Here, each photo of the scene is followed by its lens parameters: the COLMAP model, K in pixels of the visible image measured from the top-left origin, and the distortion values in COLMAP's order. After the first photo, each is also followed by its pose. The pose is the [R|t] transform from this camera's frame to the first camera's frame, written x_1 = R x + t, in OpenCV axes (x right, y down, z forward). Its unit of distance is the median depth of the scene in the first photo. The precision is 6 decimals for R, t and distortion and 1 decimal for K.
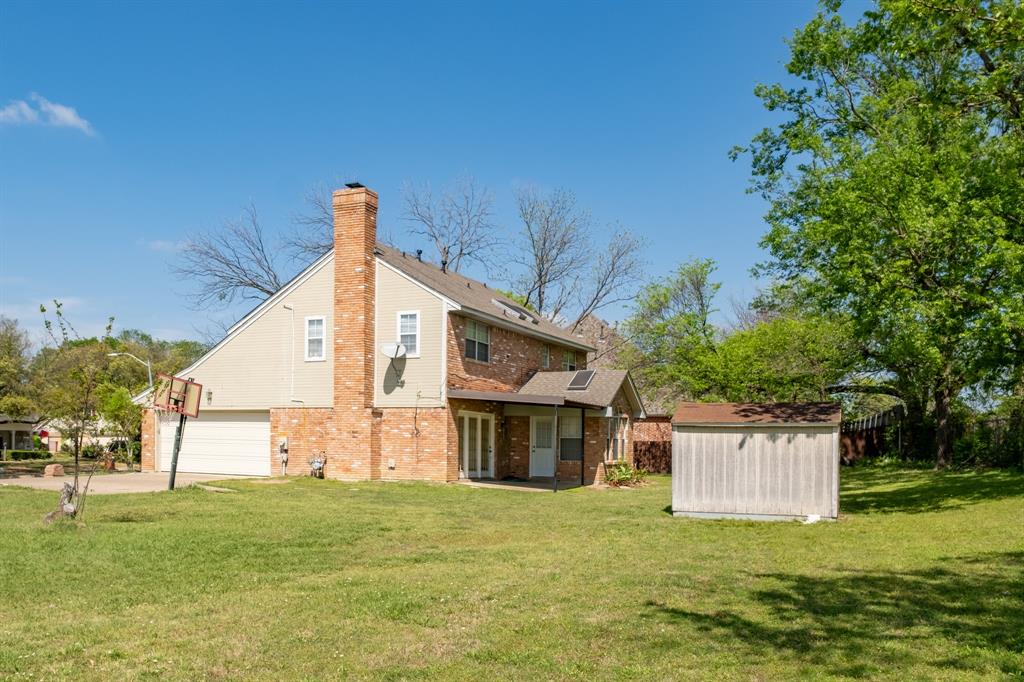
lens RADIAL K [[707.9, 0, 507.9], [0, 707.9, 428.1], [0, 0, 1]] dist [-0.001108, 0.000249]
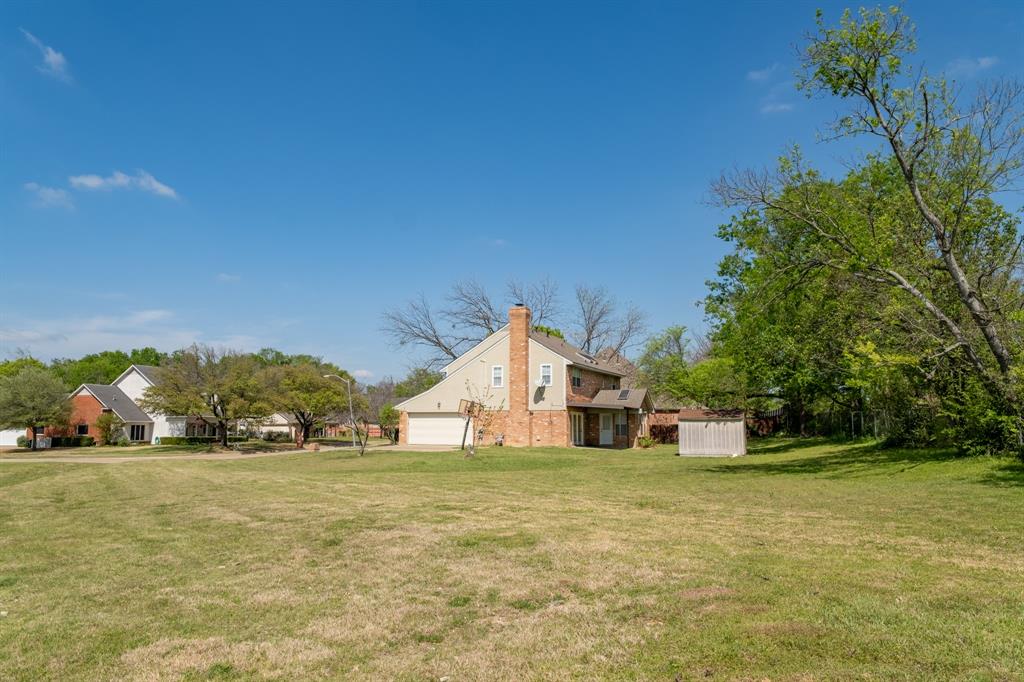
lens RADIAL K [[696.5, 0, 512.0], [0, 696.5, 341.0], [0, 0, 1]] dist [-0.008489, -0.001394]
pose [[0.998261, -0.005828, 0.058667, -0.348967], [0.011715, 0.994868, -0.100505, -0.027050], [-0.057780, 0.101017, 0.993205, -1.006714]]
